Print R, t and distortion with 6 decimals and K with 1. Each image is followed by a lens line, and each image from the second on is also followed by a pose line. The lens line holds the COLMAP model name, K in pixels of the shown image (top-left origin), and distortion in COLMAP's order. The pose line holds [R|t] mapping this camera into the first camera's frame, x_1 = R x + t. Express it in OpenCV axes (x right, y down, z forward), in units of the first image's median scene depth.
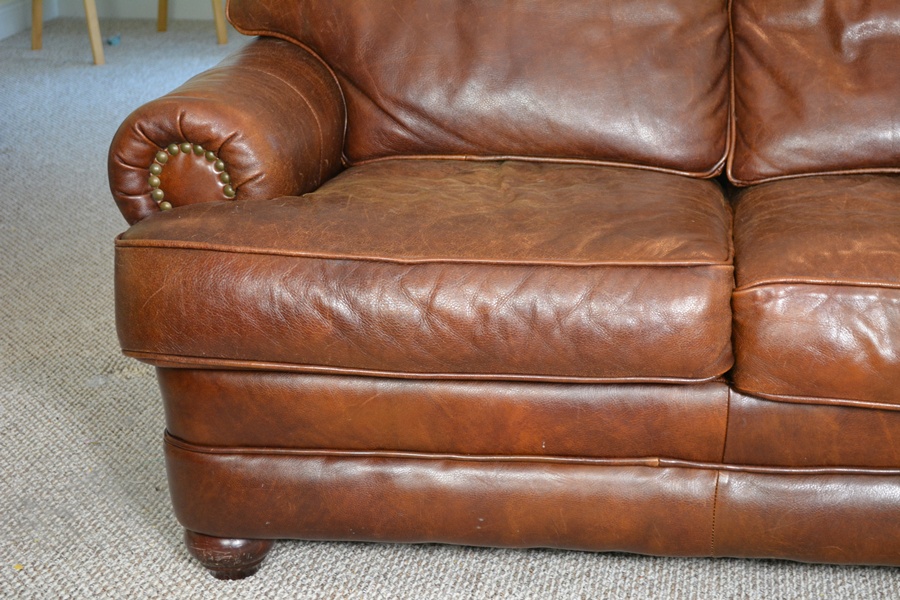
lens RADIAL K [[1691.4, 0, 450.0], [0, 1691.4, 300.0], [0, 0, 1]] dist [0.004307, 0.132159]
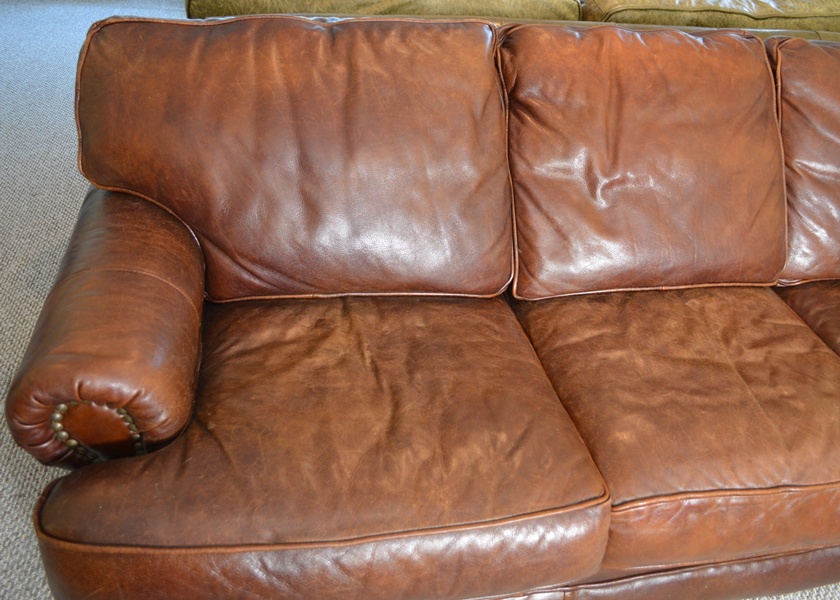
lens RADIAL K [[748.9, 0, 422.0], [0, 748.9, 289.6], [0, 0, 1]] dist [-0.078997, 0.000384]
pose [[0.940843, -0.115860, 0.318419, -0.099797], [0.009120, 0.948044, 0.318010, -0.295042], [-0.338720, -0.296293, 0.893017, 0.561829]]
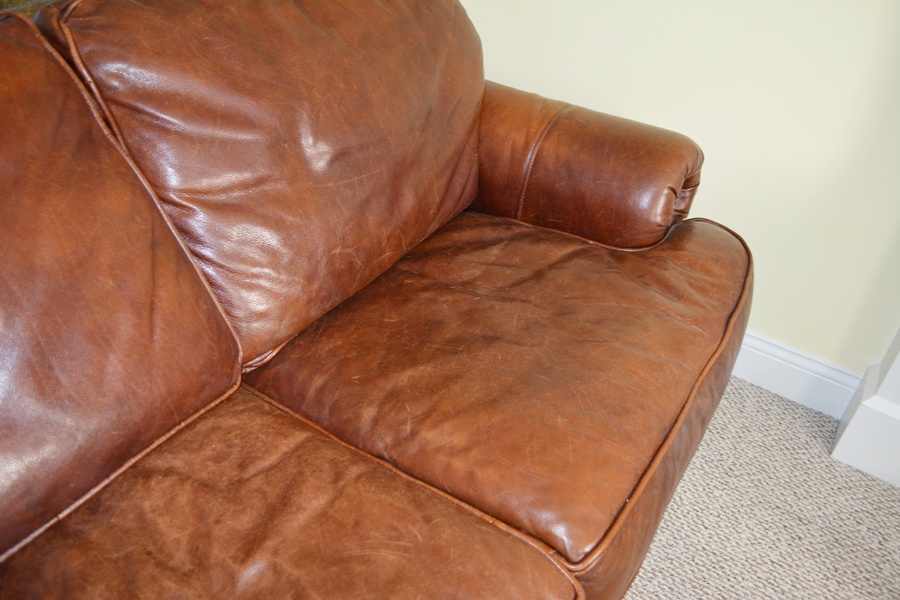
lens RADIAL K [[698.2, 0, 450.0], [0, 698.2, 300.0], [0, 0, 1]] dist [-0.083308, 0.009968]
pose [[0.424039, -0.514972, 0.744980, 0.208293], [0.220746, 0.856558, 0.466454, -0.281926], [-0.878329, -0.033343, 0.476892, 0.767537]]
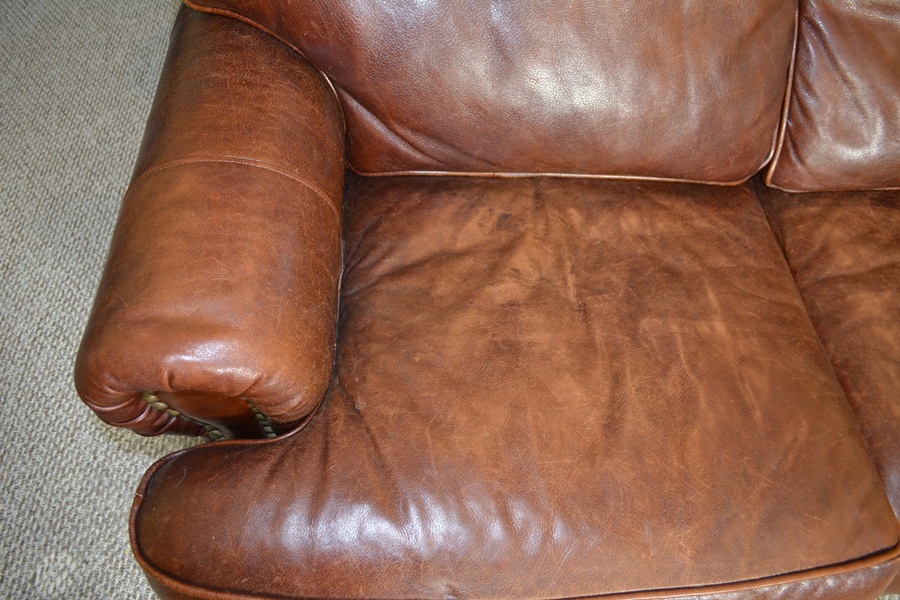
lens RADIAL K [[698.2, 0, 450.0], [0, 698.2, 300.0], [0, 0, 1]] dist [-0.083308, 0.009968]
pose [[0.977782, -0.137714, 0.158045, -0.089095], [0.003577, 0.764786, 0.644275, -0.303139], [-0.209596, -0.629395, 0.748286, 0.791497]]
